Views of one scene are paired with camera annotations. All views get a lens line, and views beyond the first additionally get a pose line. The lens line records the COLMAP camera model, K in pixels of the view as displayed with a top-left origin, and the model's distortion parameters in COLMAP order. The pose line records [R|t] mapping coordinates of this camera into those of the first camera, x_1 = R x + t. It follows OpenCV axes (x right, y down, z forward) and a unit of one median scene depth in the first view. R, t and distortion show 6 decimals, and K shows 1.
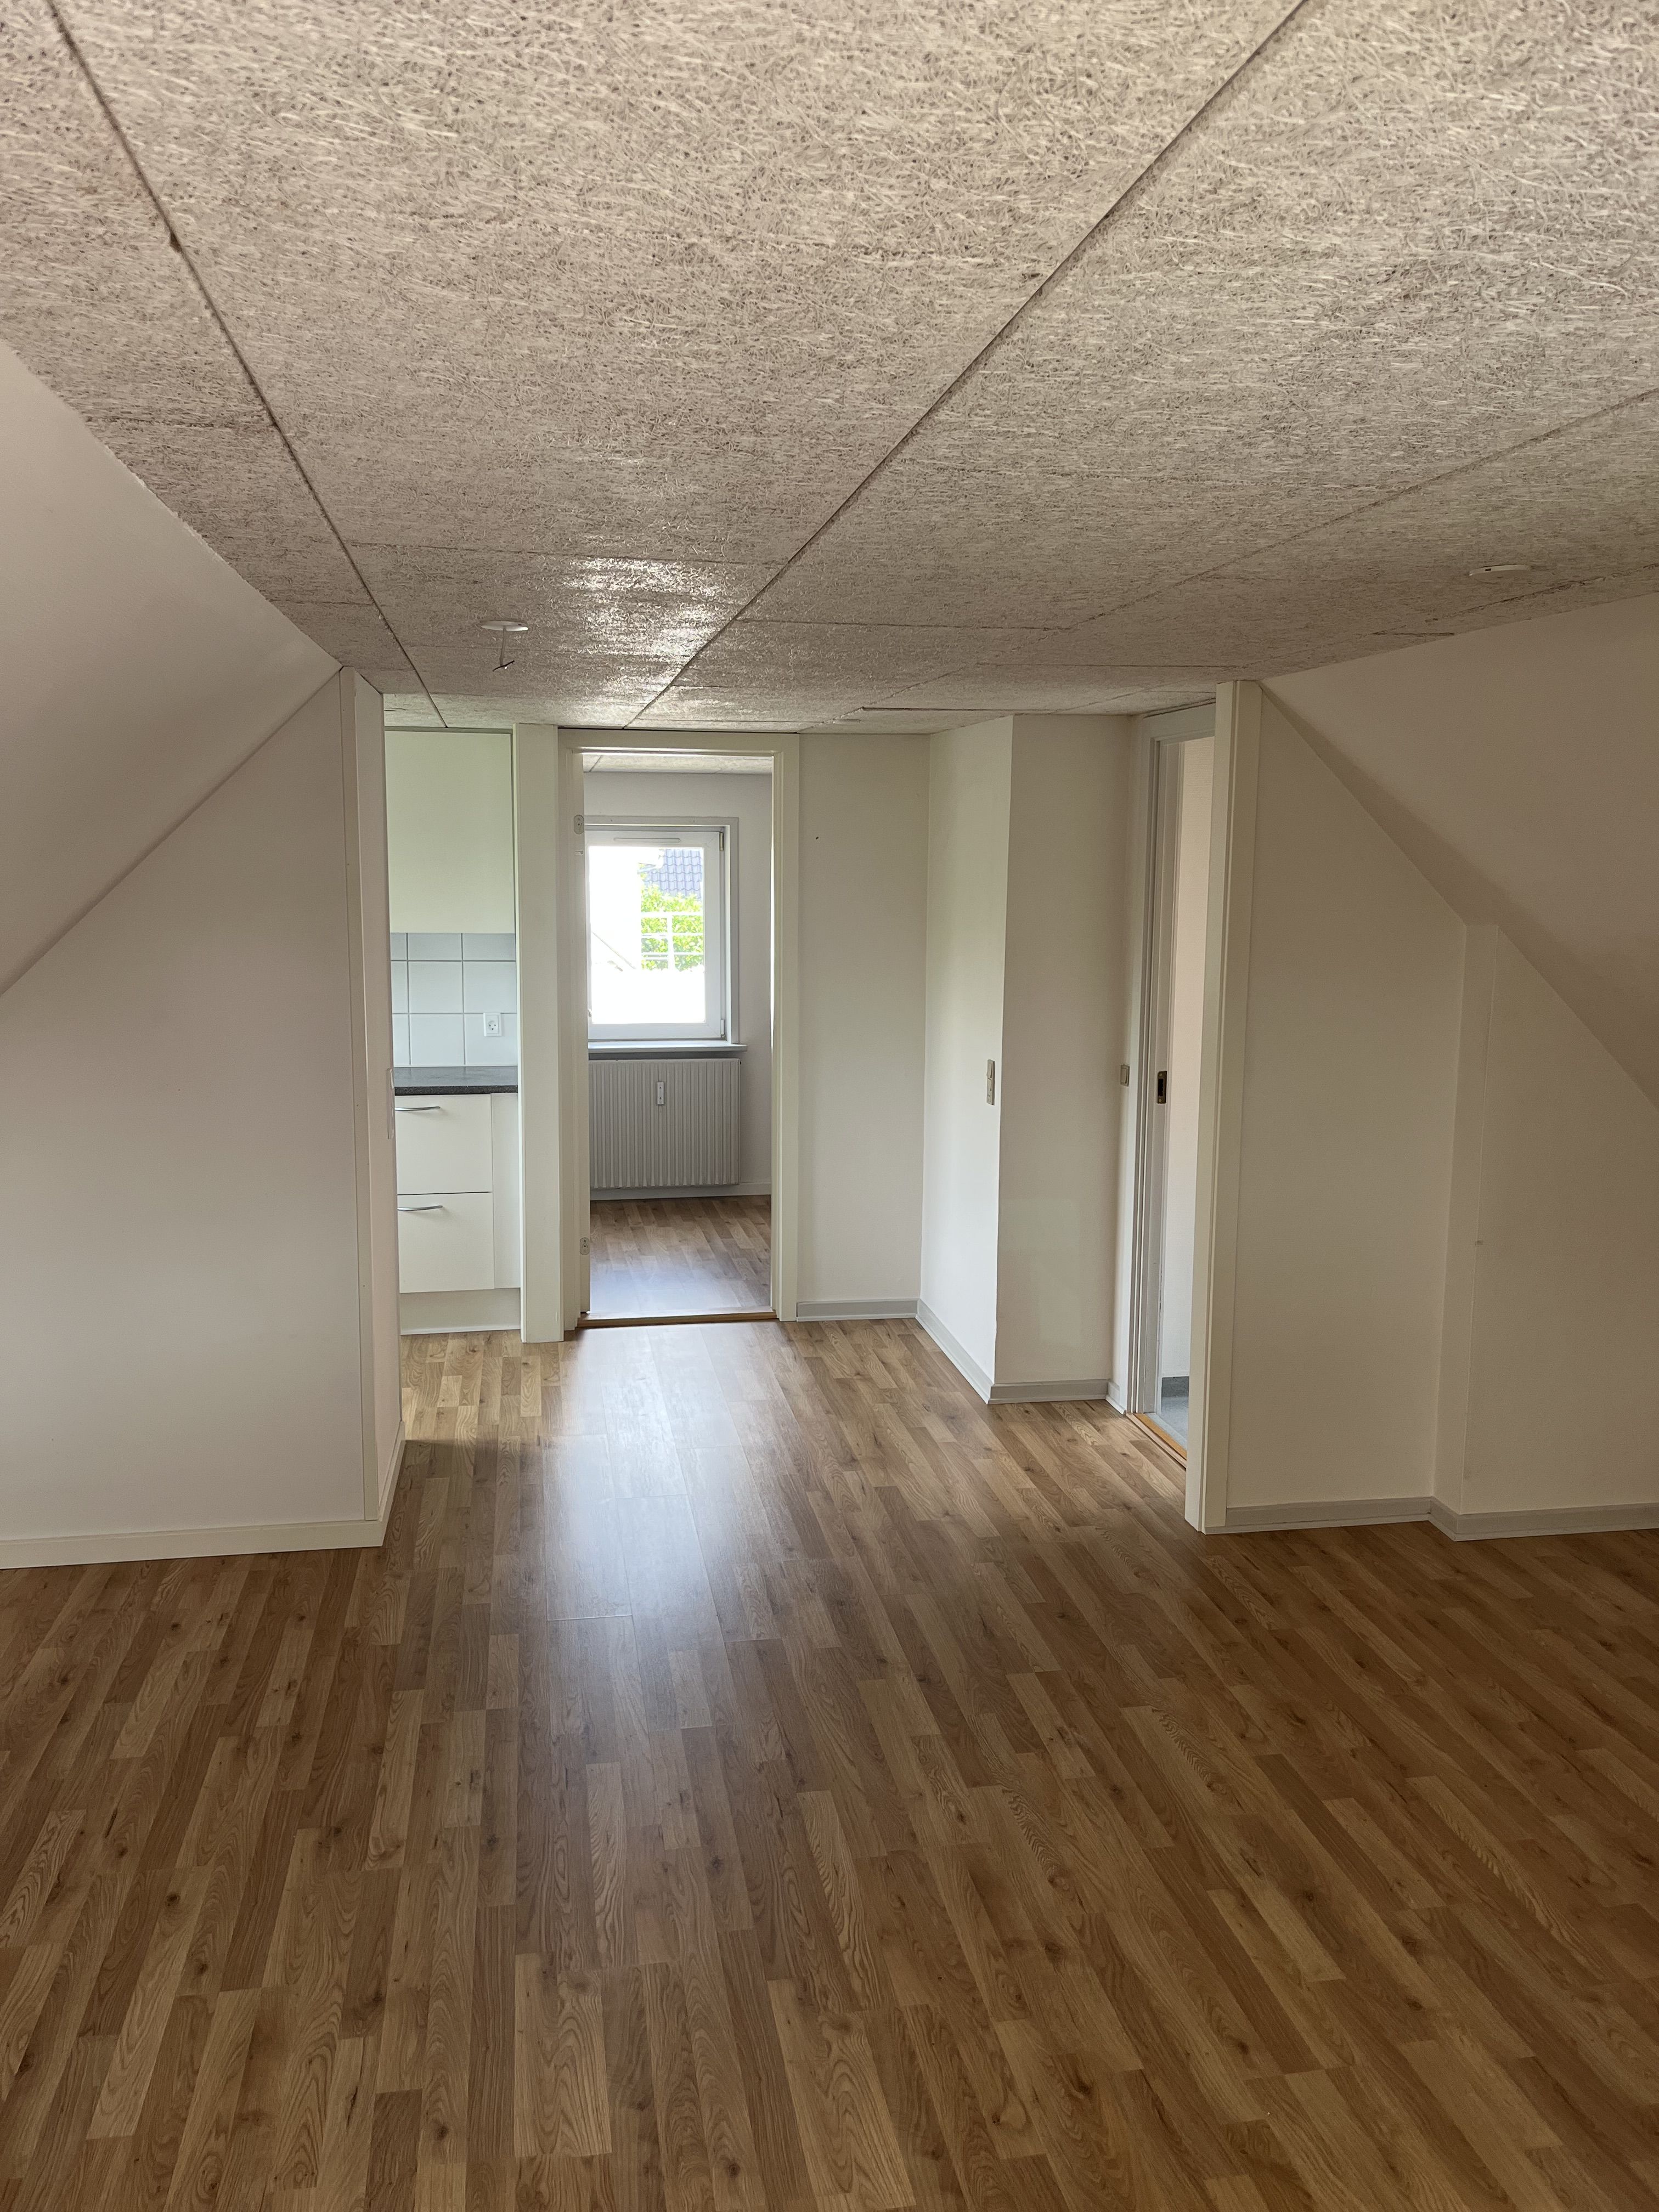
lens RADIAL K [[1666.4, 0, 841.7], [0, 1666.4, 1113.0], [0, 0, 1]] dist [0.071126, -0.106173]
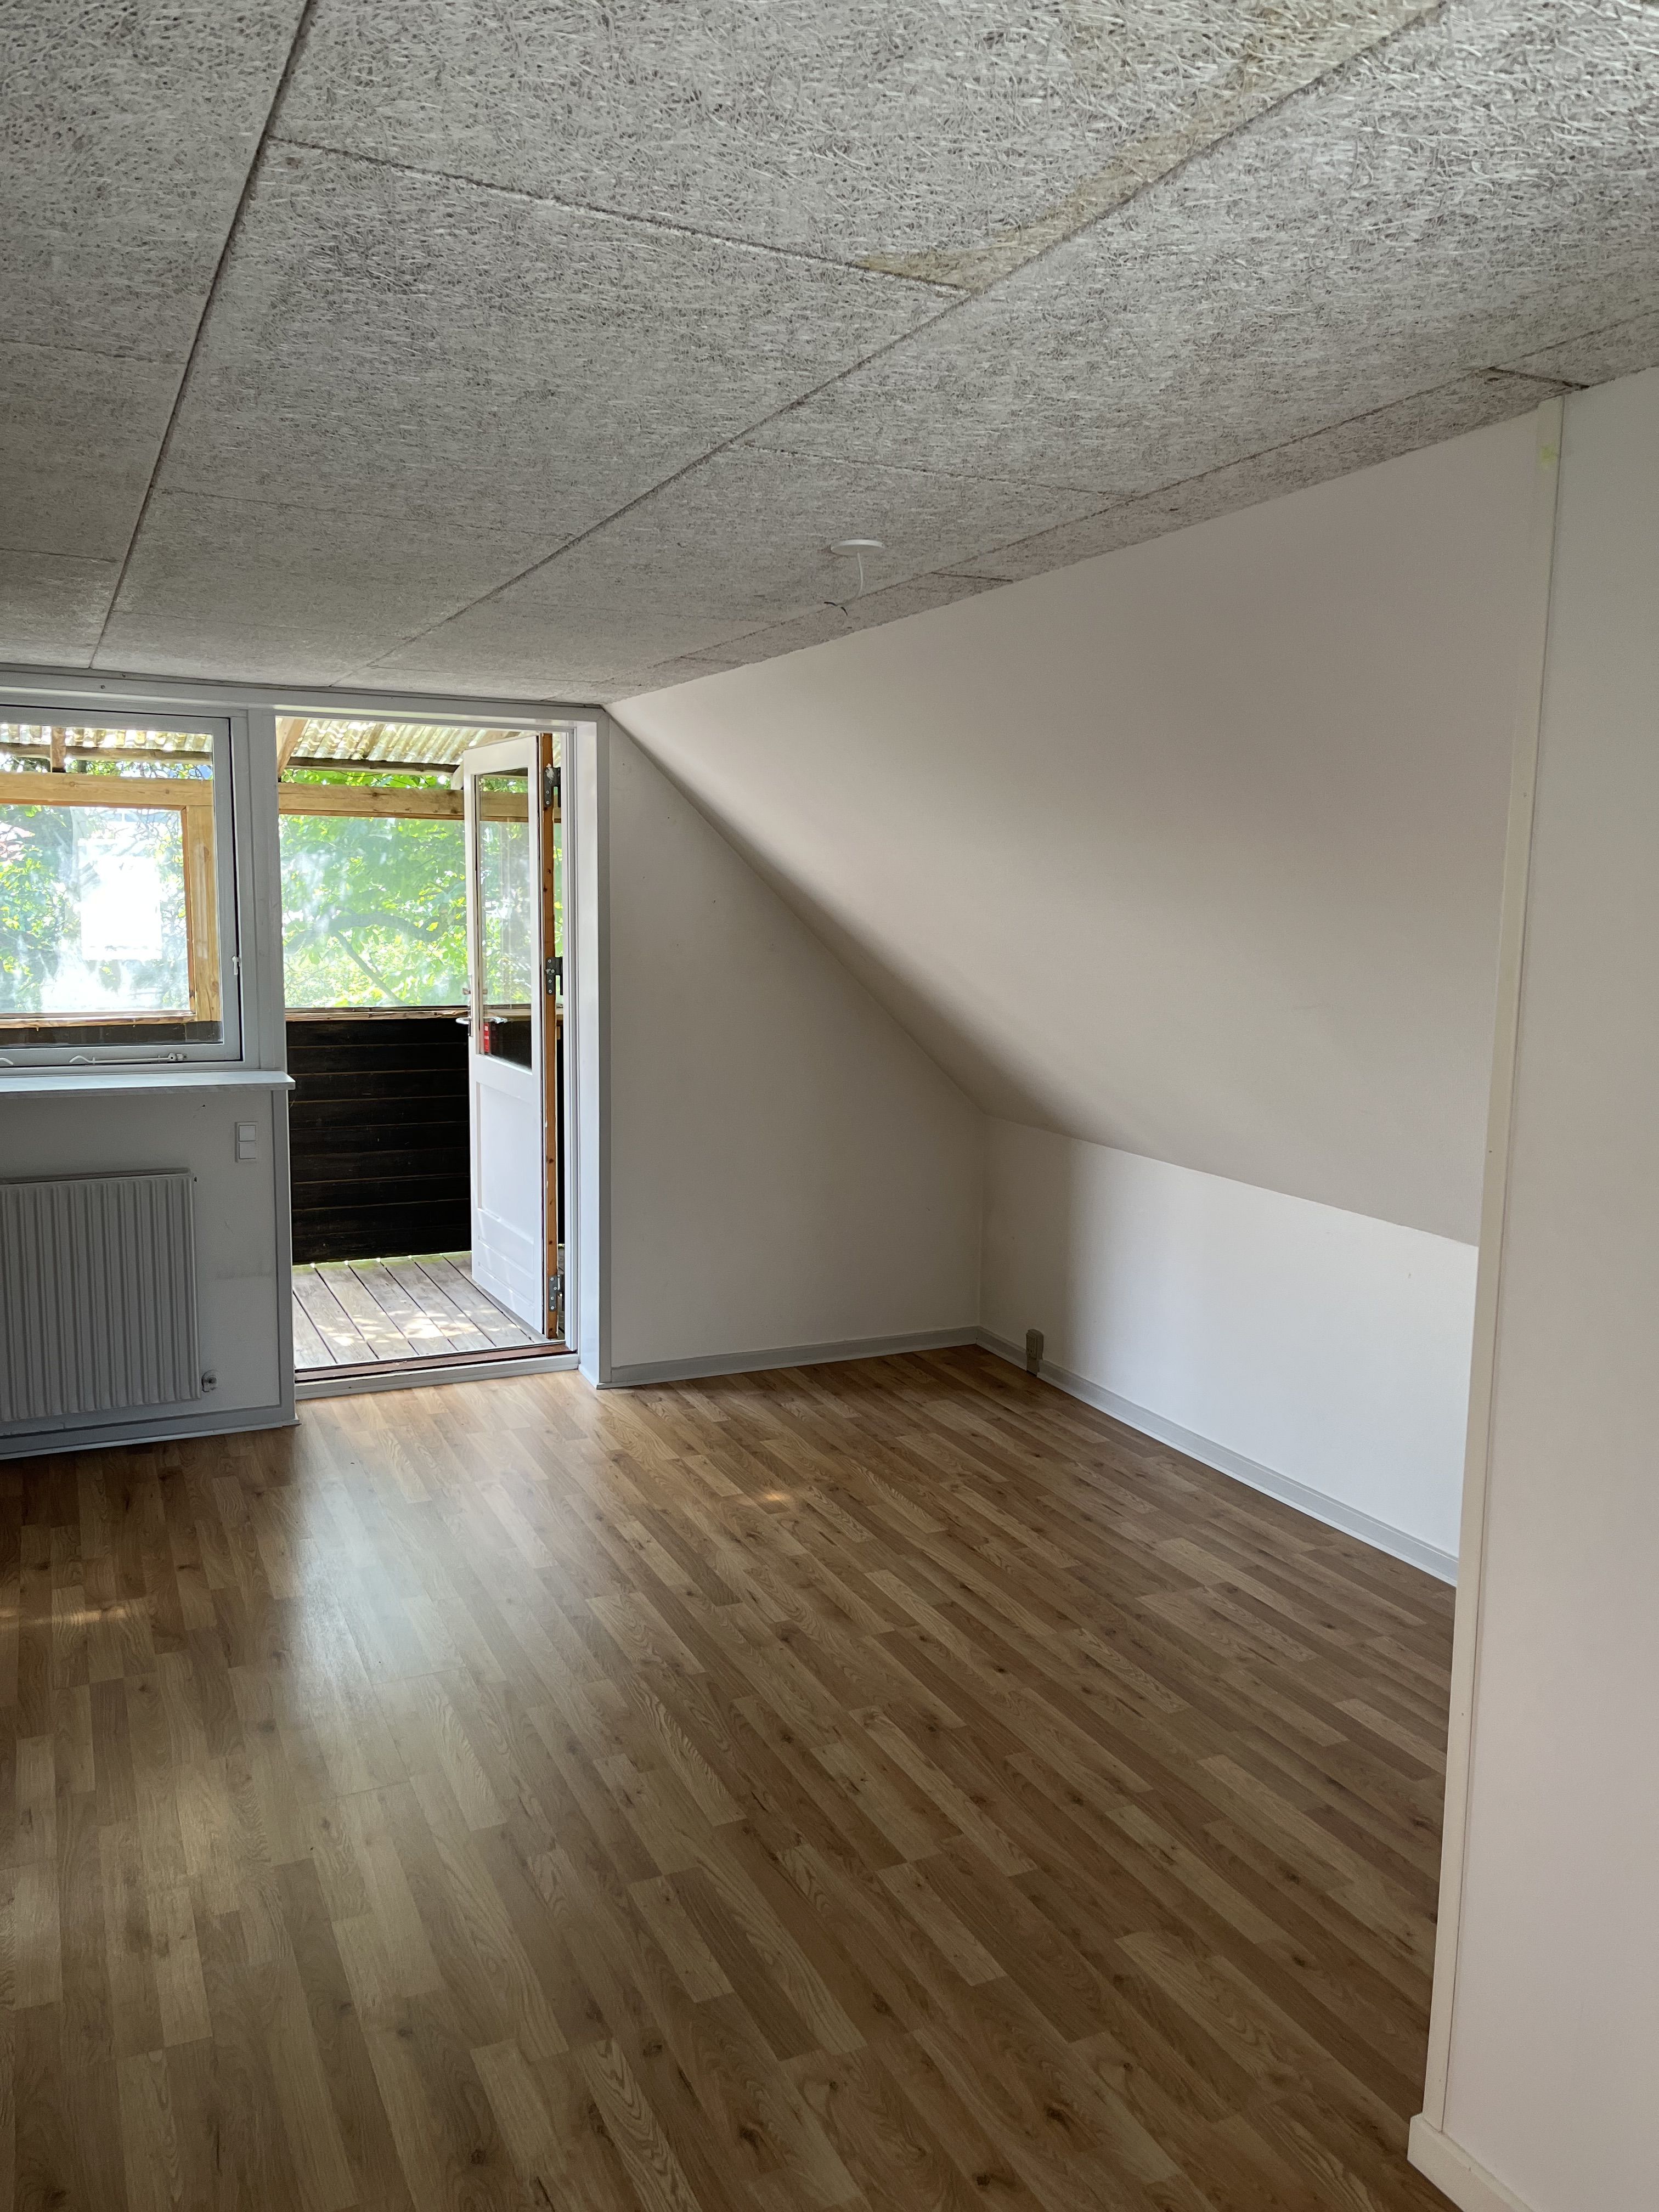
lens RADIAL K [[1666.4, 0, 850.7], [0, 1666.4, 1108.4], [0, 0, 1]] dist [0.071126, -0.106173]
pose [[-0.965520, 0.012885, -0.260010, 0.026085], [-0.061596, 0.959107, 0.276259, -0.236250], [0.252937, 0.282749, -0.925244, 1.744536]]
